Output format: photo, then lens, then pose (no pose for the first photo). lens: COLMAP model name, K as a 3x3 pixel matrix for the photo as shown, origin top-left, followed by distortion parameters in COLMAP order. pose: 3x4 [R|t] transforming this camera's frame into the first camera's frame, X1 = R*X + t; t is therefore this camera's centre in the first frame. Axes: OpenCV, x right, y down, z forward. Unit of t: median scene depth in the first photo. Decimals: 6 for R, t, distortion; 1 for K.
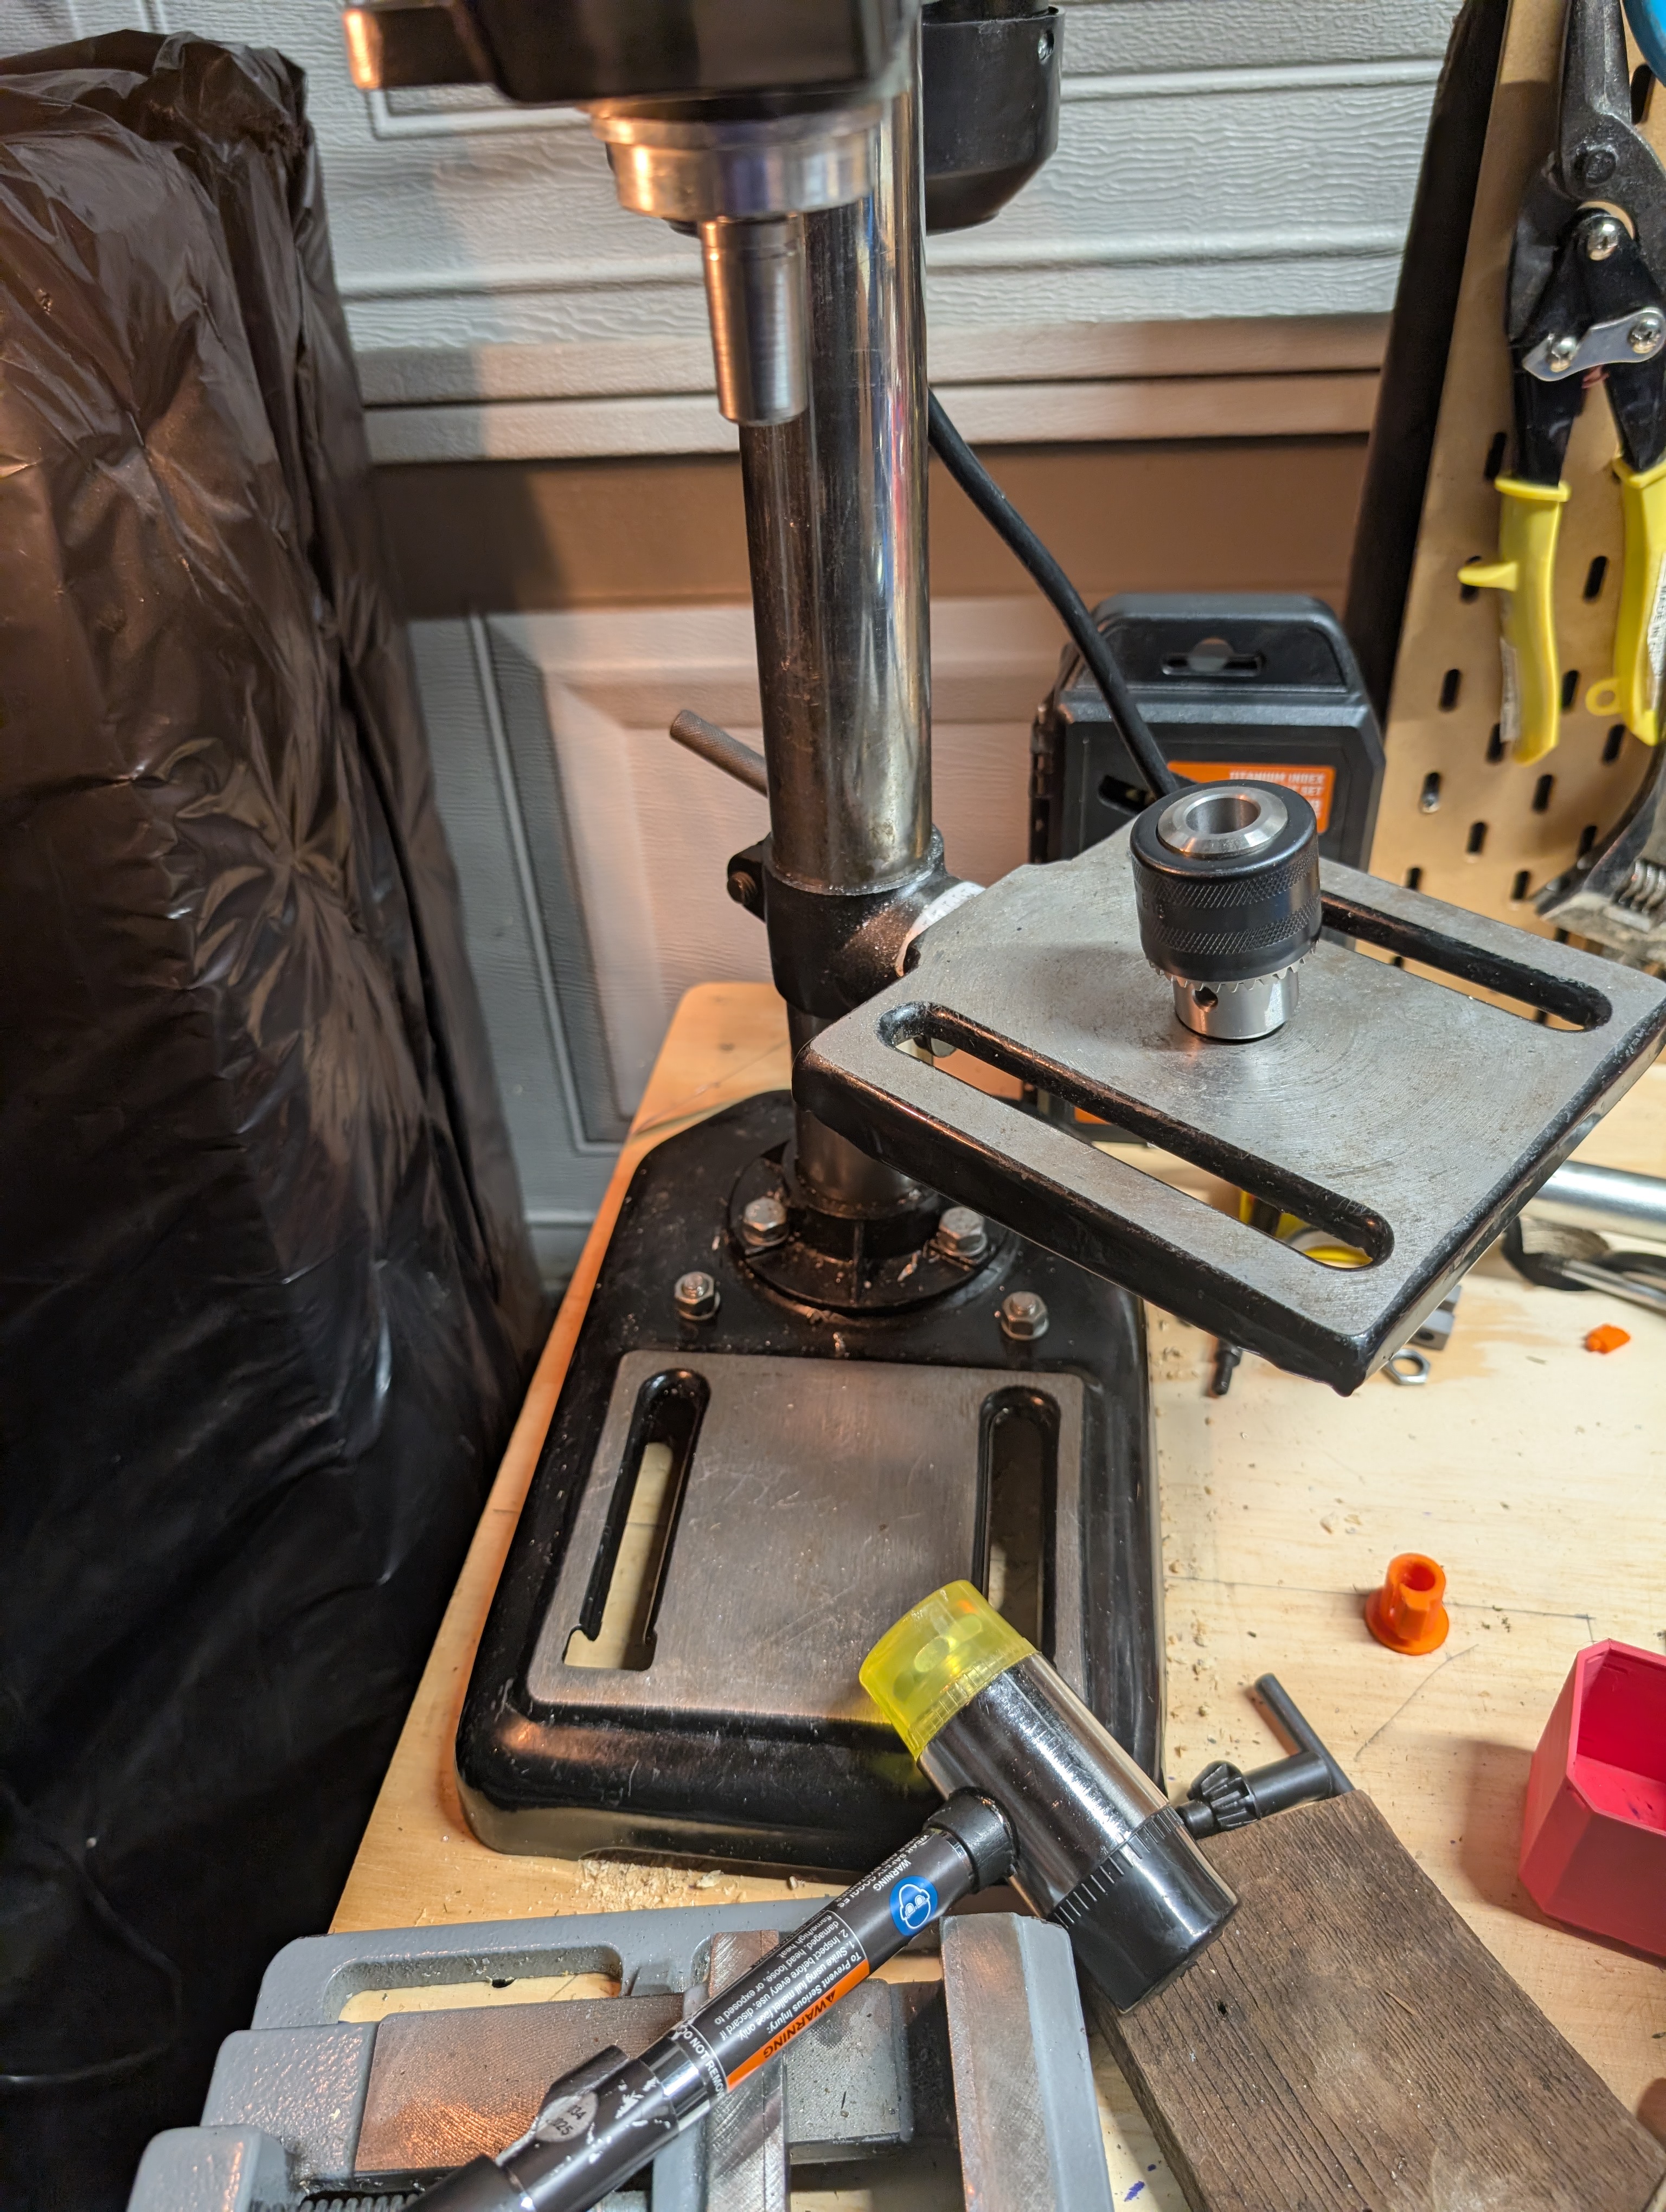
lens RADIAL K [[1618.2, 0, 866.8], [0, 1618.2, 1095.0], [0, 0, 1]] dist [-0.025353, 0.011329]
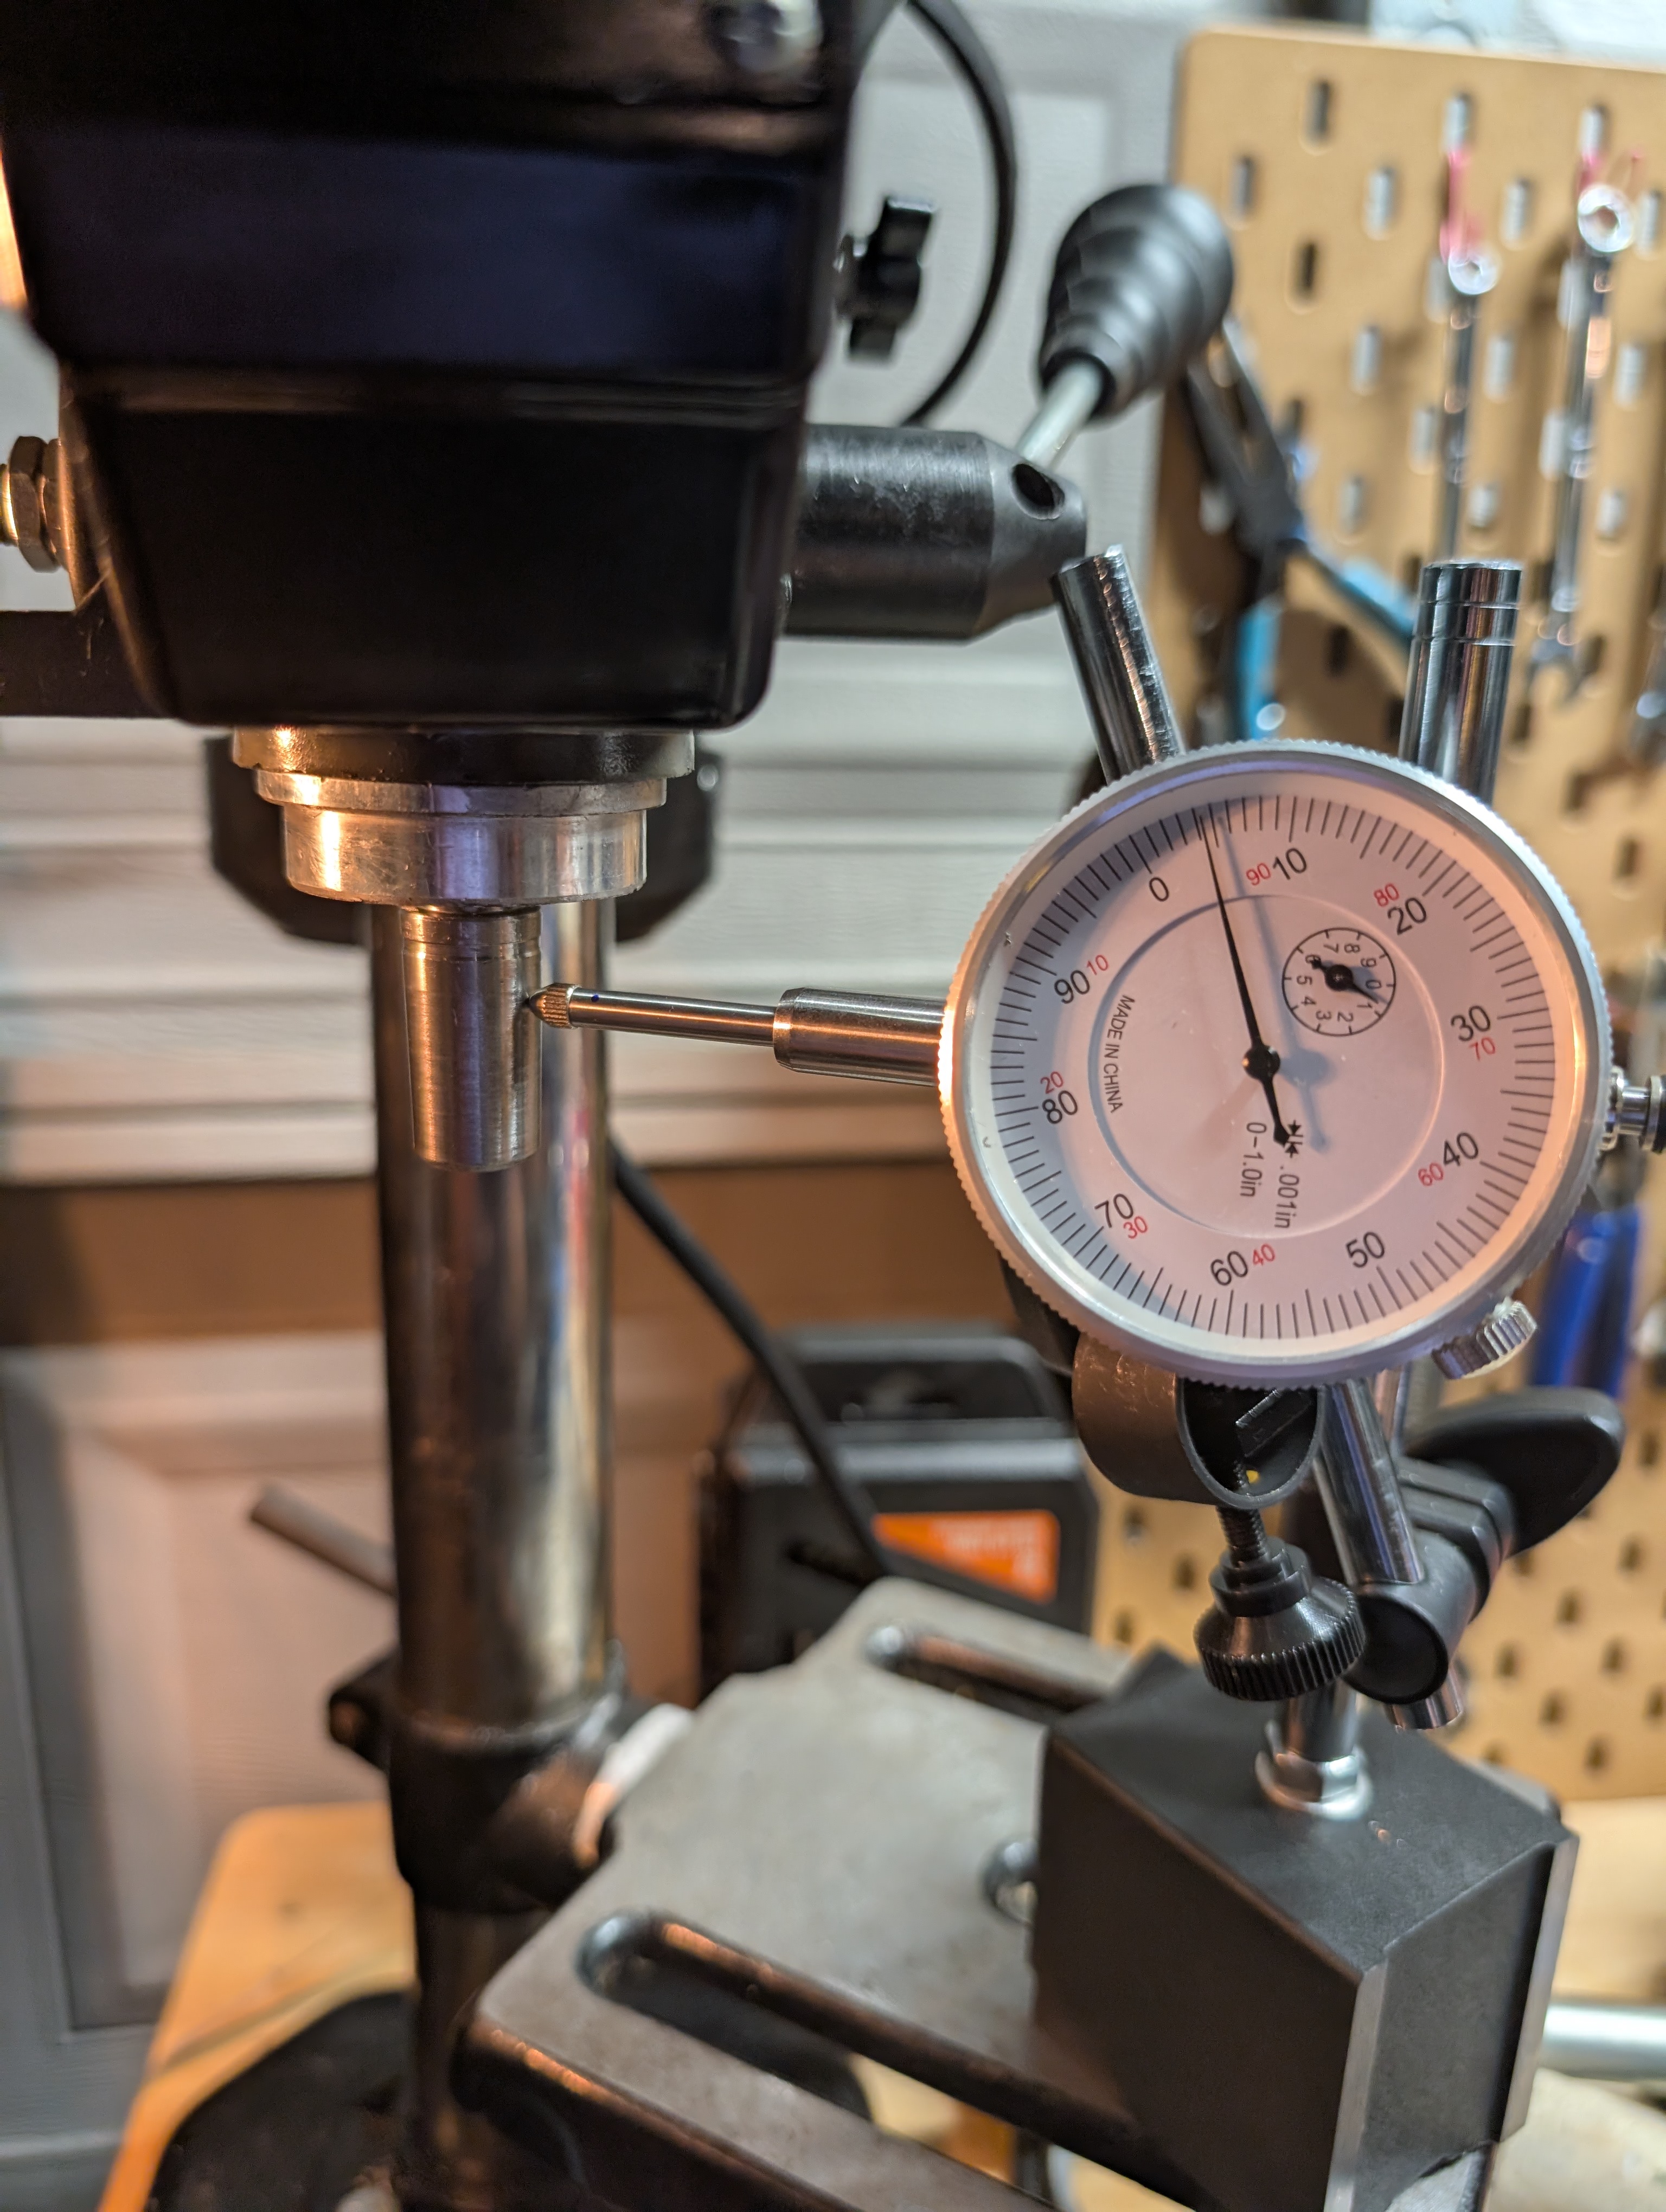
lens RADIAL K [[1618.2, 0, 843.4], [0, 1618.2, 1100.7], [0, 0, 1]] dist [-0.025353, 0.011329]
pose [[0.965042, 0.003420, 0.262074, -0.052858], [0.102105, 0.916012, -0.387938, -0.084568], [-0.241389, 0.401136, 0.883641, 0.177891]]
